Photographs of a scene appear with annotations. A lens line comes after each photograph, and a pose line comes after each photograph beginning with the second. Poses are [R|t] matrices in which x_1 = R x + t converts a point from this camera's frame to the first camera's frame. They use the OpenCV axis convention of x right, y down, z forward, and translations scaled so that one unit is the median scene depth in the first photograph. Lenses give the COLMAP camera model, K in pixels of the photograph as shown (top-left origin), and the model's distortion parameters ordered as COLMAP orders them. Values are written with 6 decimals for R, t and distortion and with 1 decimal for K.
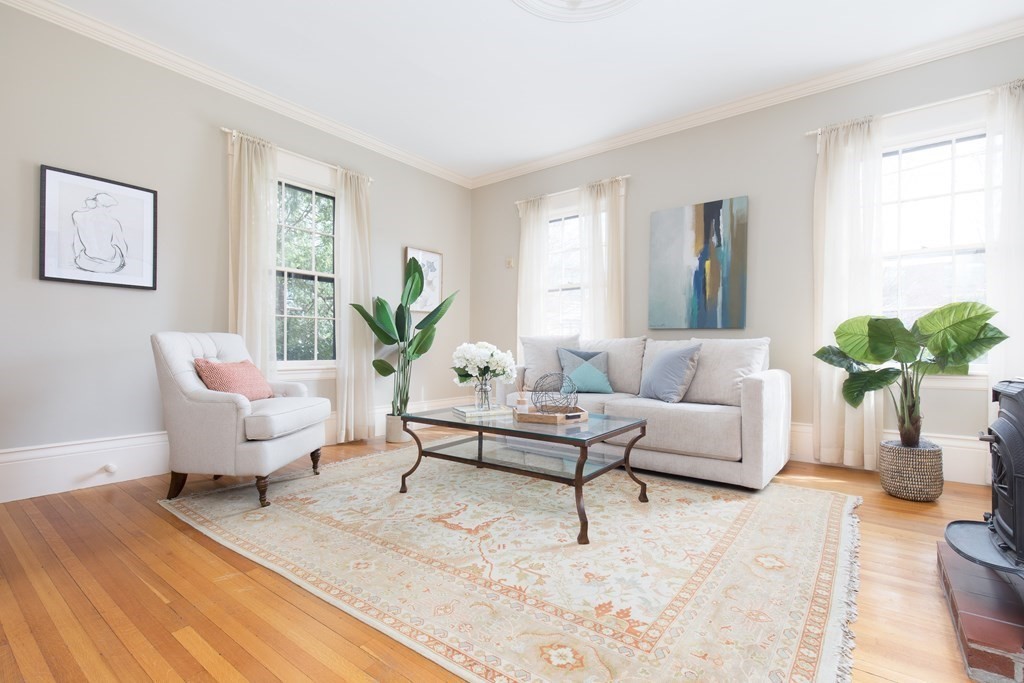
lens RADIAL K [[477.5, 0, 508.5], [0, 477.5, 344.0], [0, 0, 1]] dist [0.003563, 0.000232]
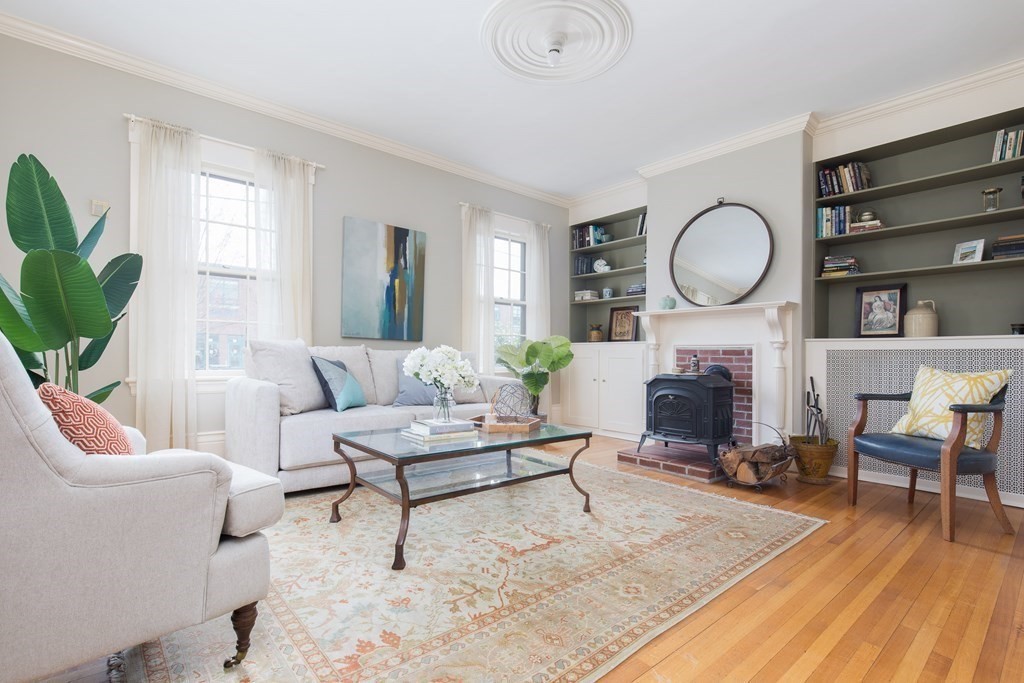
lens RADIAL K [[480.3, 0, 513.5], [0, 480.3, 356.3], [0, 0, 1]] dist [0.001786, 0.000343]
pose [[0.198255, 0.000421, 0.980150, -0.993219], [-0.024666, 0.999685, 0.004560, -0.009081], [-0.979840, -0.025080, 0.198203, 0.795844]]
